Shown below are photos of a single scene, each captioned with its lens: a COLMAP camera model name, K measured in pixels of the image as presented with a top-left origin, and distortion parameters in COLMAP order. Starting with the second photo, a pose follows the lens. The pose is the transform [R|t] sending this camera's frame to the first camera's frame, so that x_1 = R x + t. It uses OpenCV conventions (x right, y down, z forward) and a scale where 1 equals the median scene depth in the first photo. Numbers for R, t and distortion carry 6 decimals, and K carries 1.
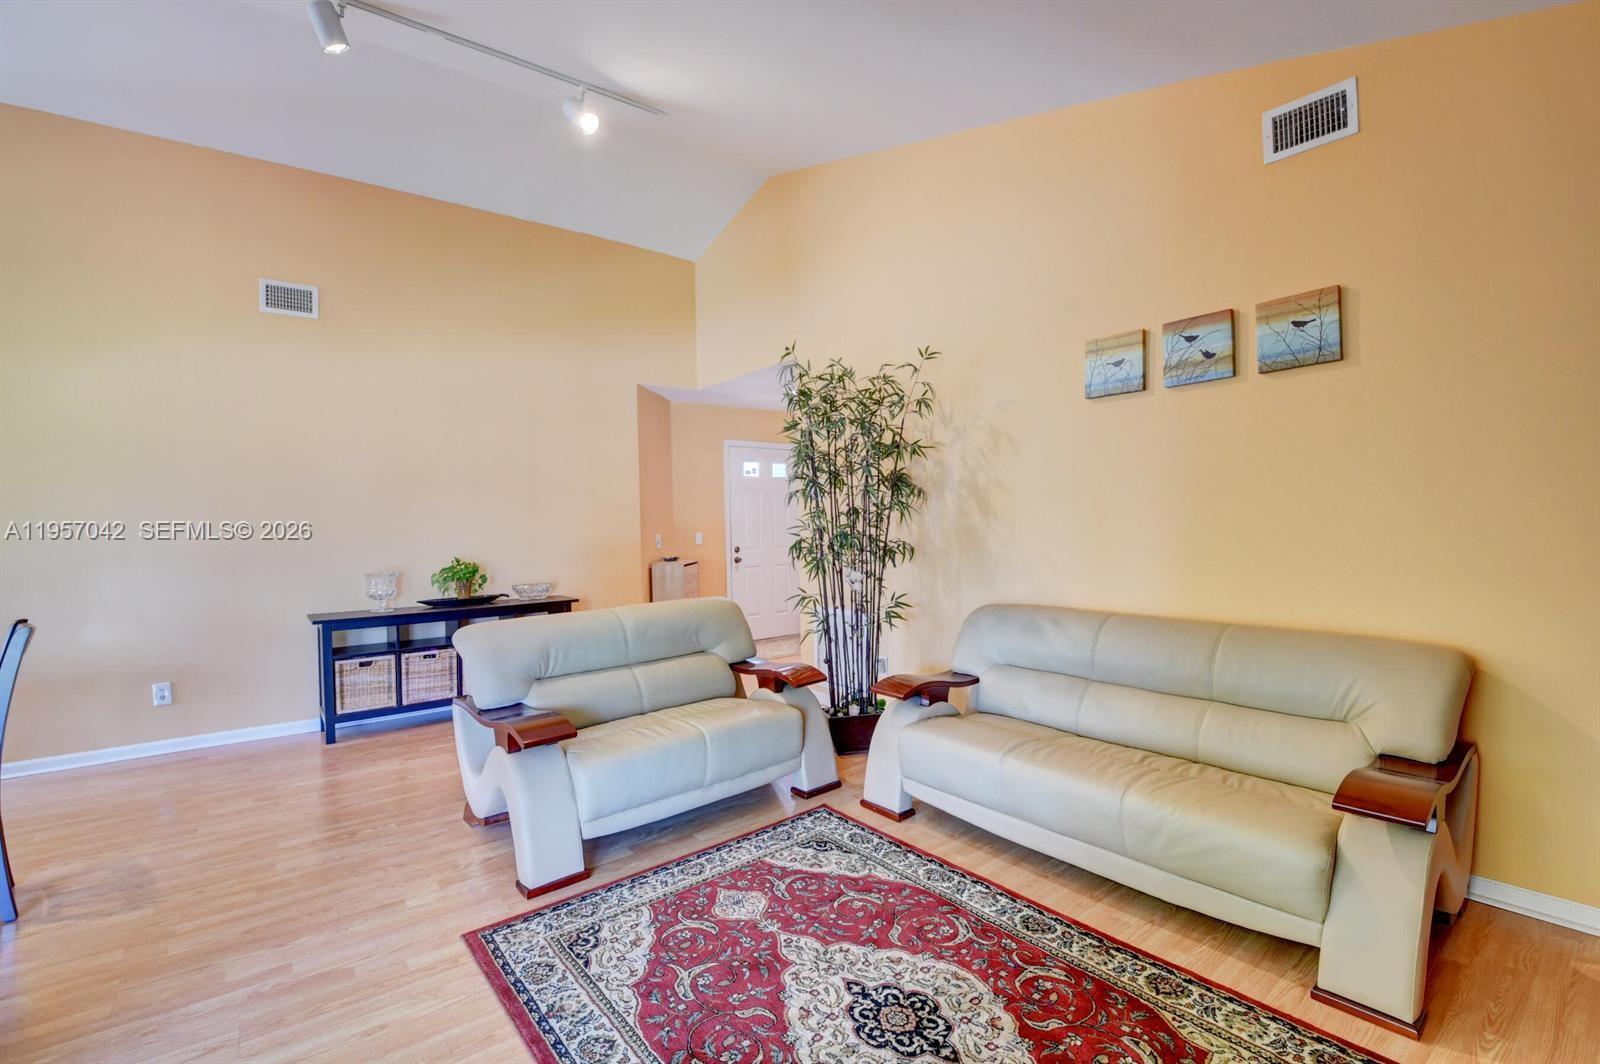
lens RADIAL K [[707.3, 0, 768.5], [0, 707.3, 526.2], [0, 0, 1]] dist [-0.019958, -0.000213]
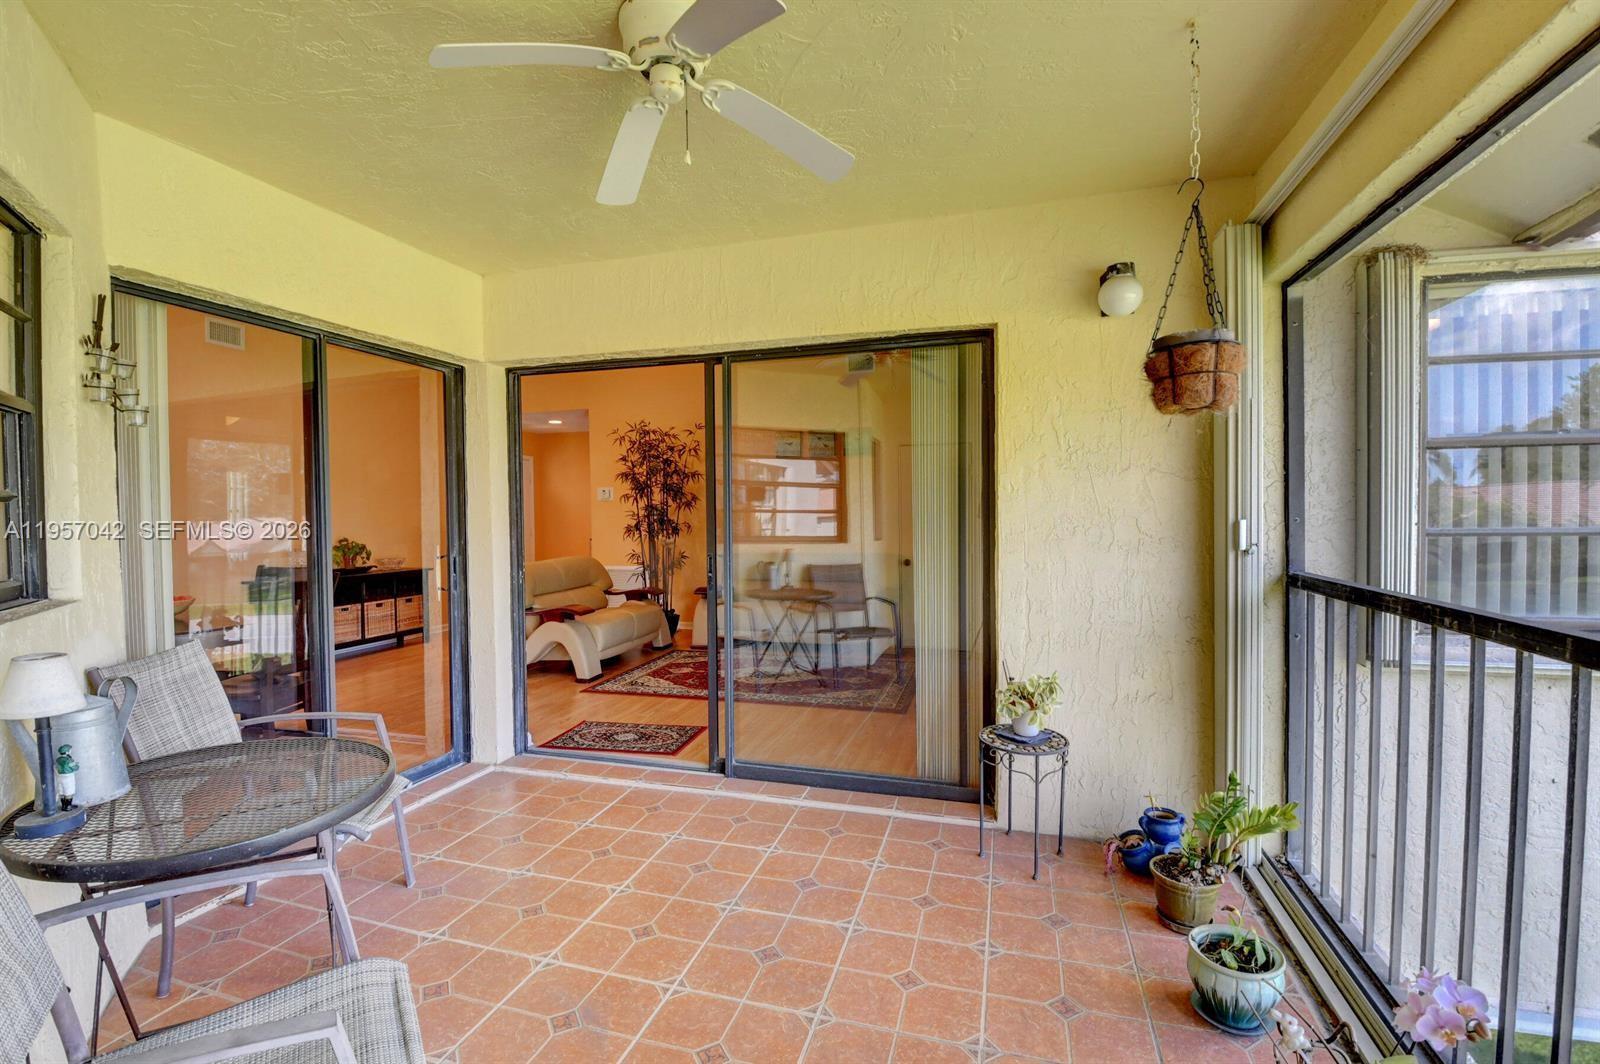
lens RADIAL K [[717.0, 0, 800.0], [0, 717.0, 532.0], [0, 0, 1]] dist [-0.052253, -0.000094]
pose [[0.799867, -0.008412, 0.600119, -0.711652], [0.001735, 0.999930, 0.011703, 0.022913], [-0.600175, -0.008319, 0.799825, -0.720527]]
